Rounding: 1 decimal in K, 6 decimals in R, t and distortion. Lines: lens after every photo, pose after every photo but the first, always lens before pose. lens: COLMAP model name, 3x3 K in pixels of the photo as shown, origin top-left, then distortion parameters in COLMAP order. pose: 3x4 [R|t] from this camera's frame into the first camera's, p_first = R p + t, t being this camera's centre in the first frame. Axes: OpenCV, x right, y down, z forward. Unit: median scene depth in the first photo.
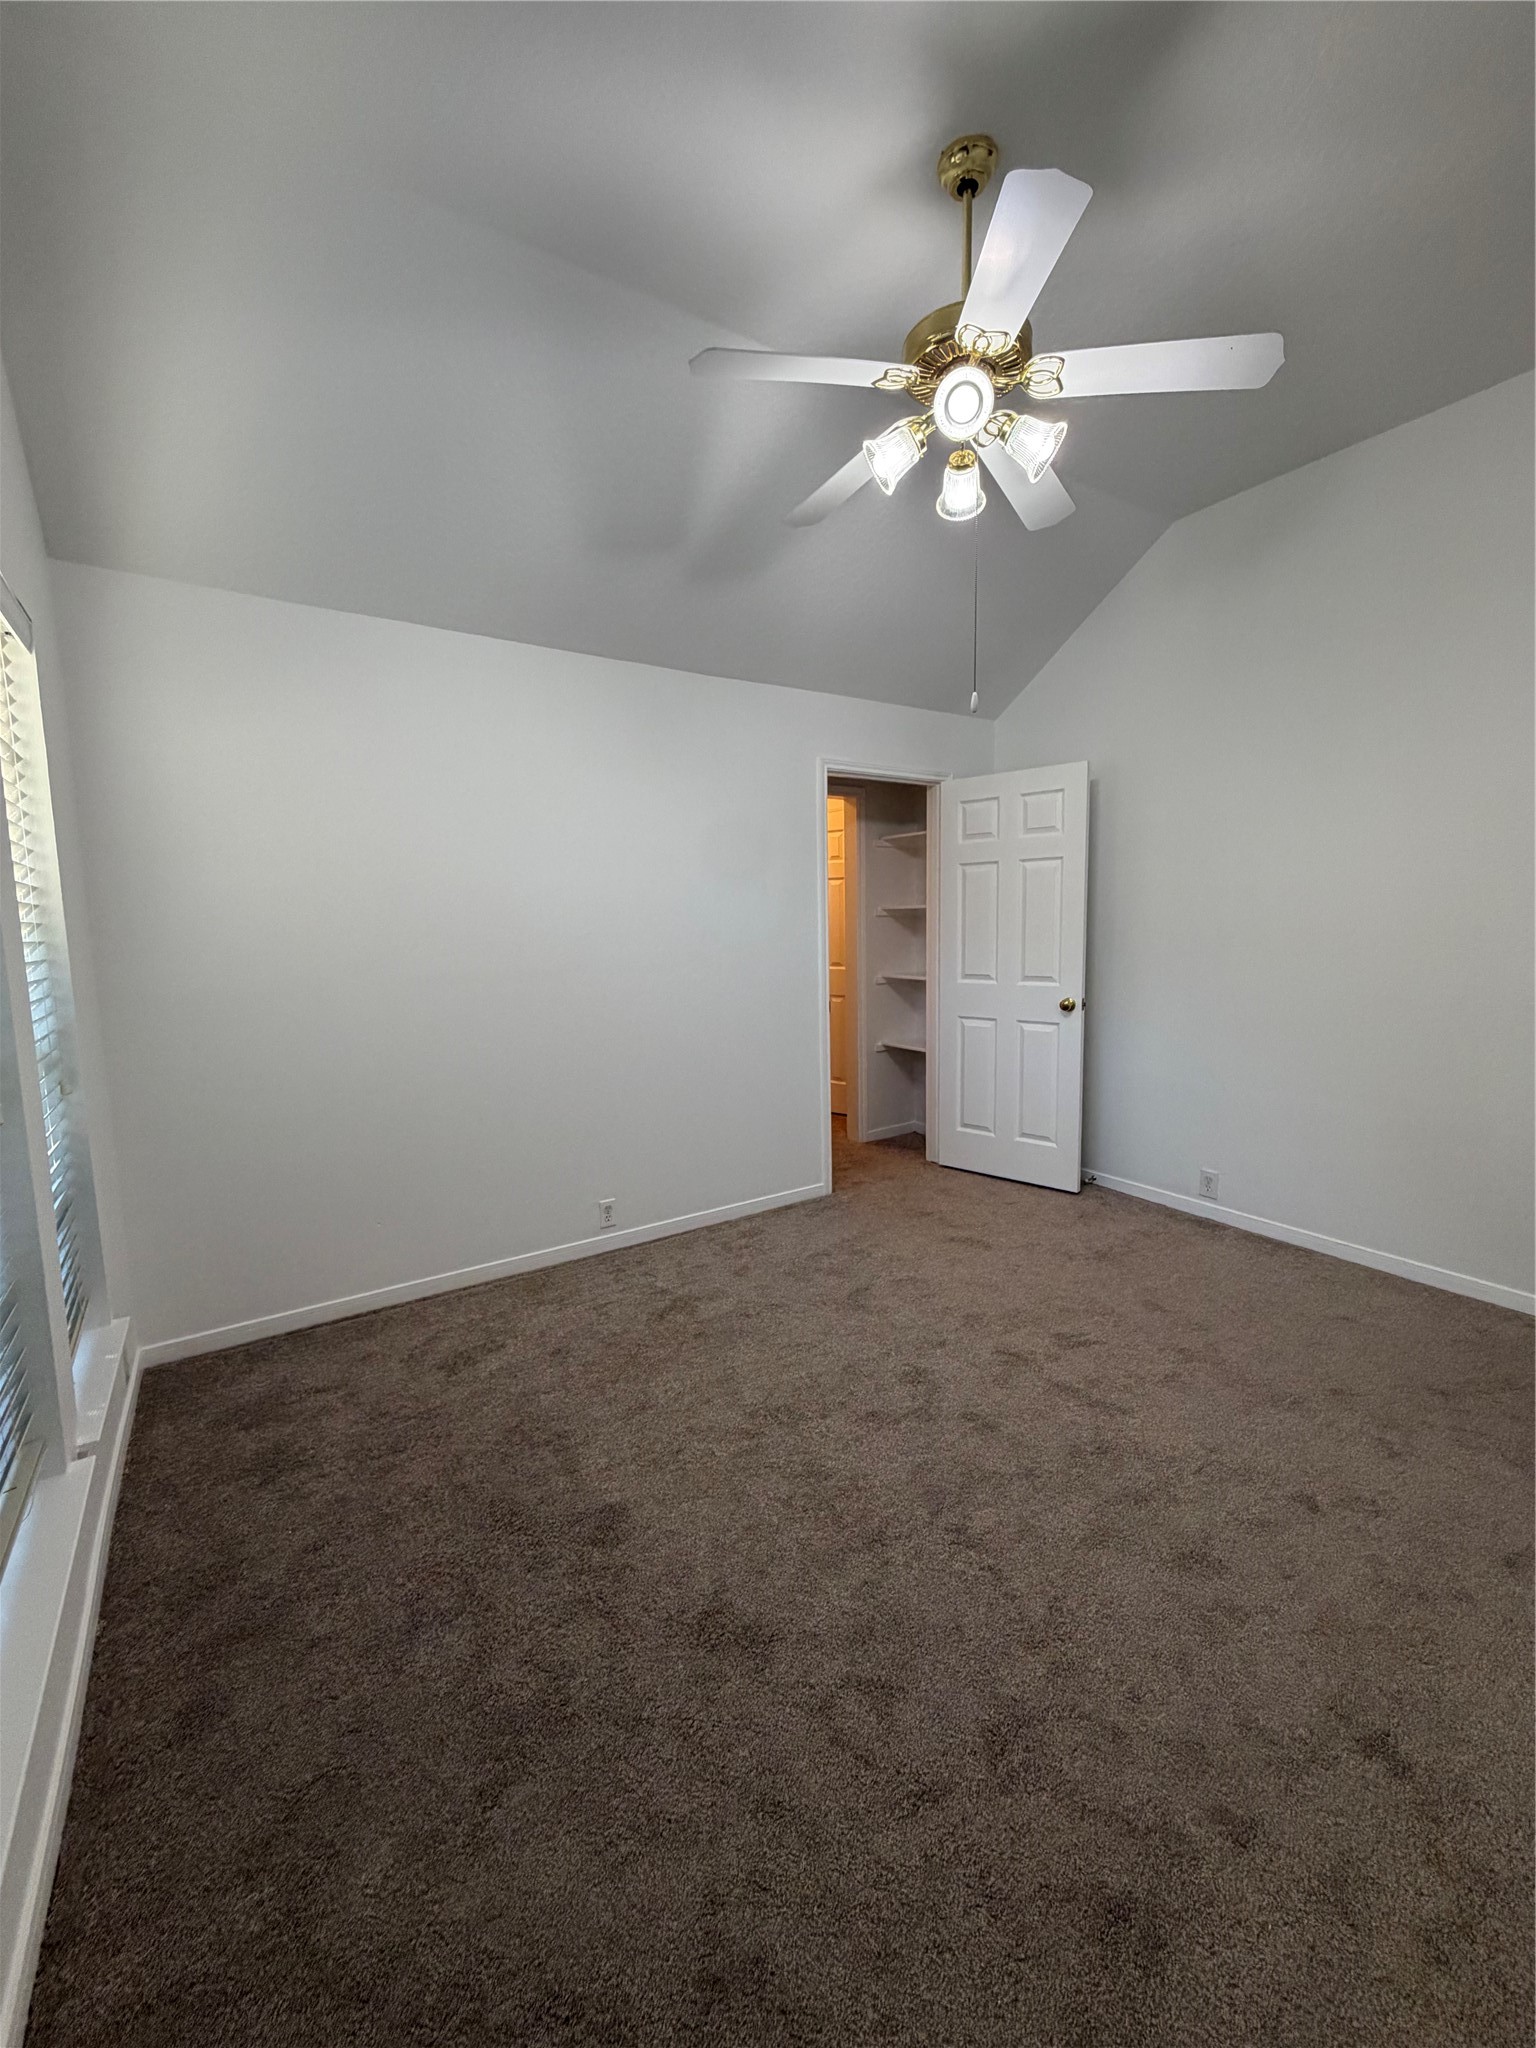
lens RADIAL K [[813.9, 0, 775.9], [0, 813.9, 1016.3], [0, 0, 1]] dist [-0.001998, 0.000388]
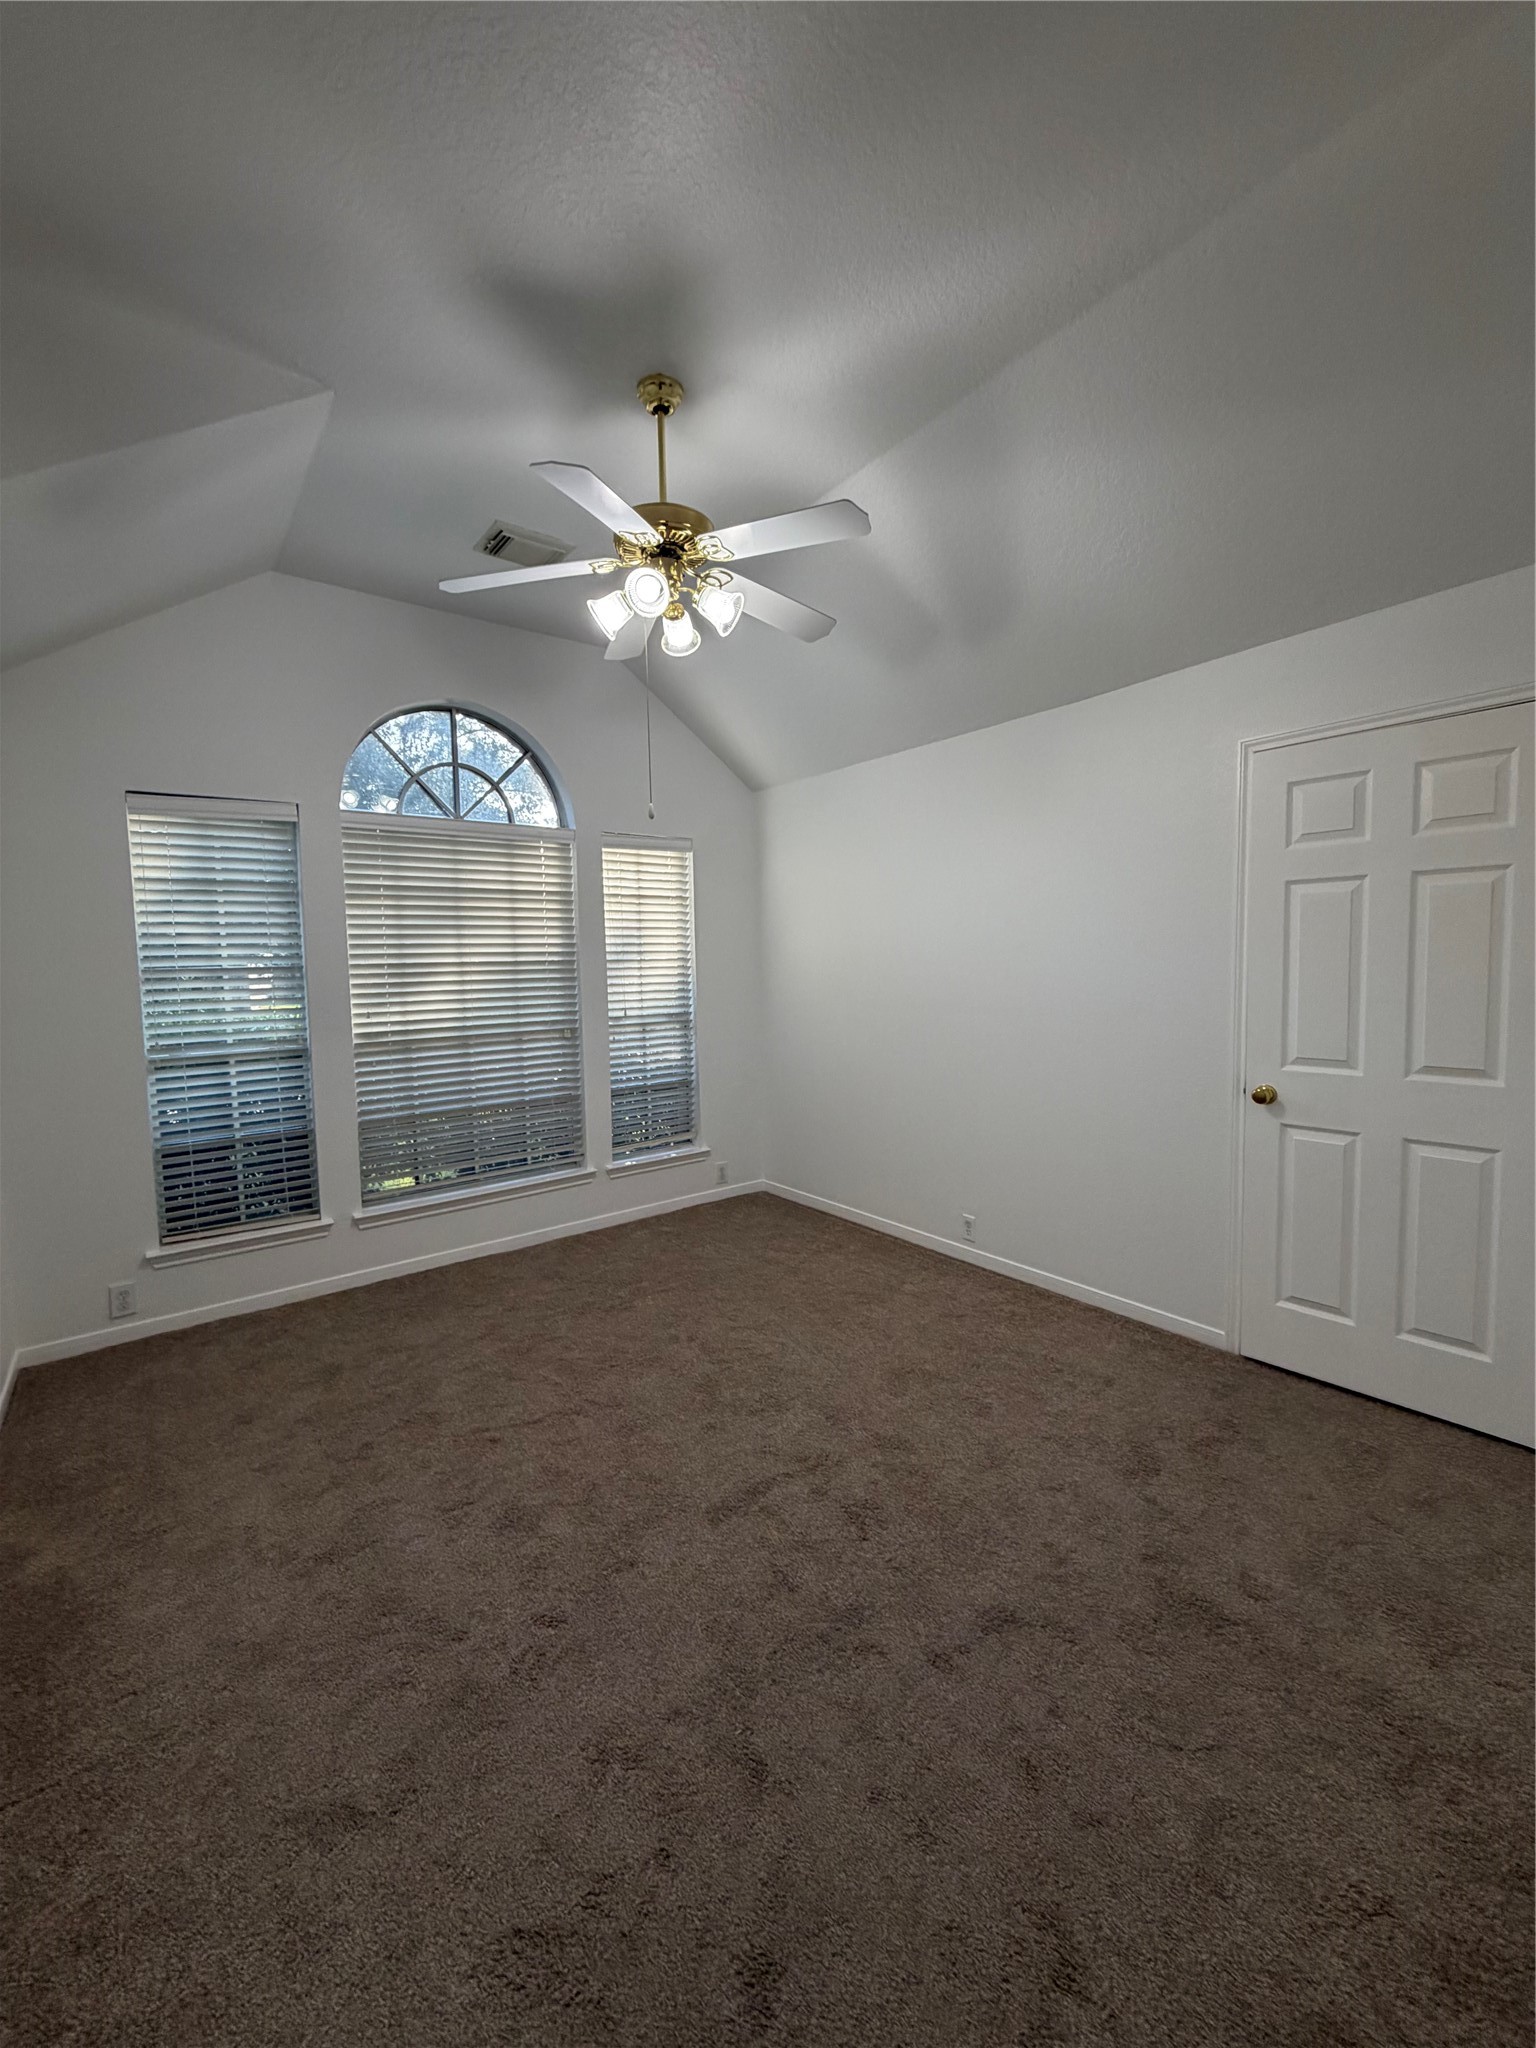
lens RADIAL K [[813.9, 0, 775.9], [0, 813.9, 1016.3], [0, 0, 1]] dist [-0.001998, 0.000388]
pose [[0.073814, 0.081696, -0.993920, 0.924759], [-0.104216, 0.991814, 0.073784, -0.104833], [0.991812, 0.098136, 0.081724, 0.680850]]
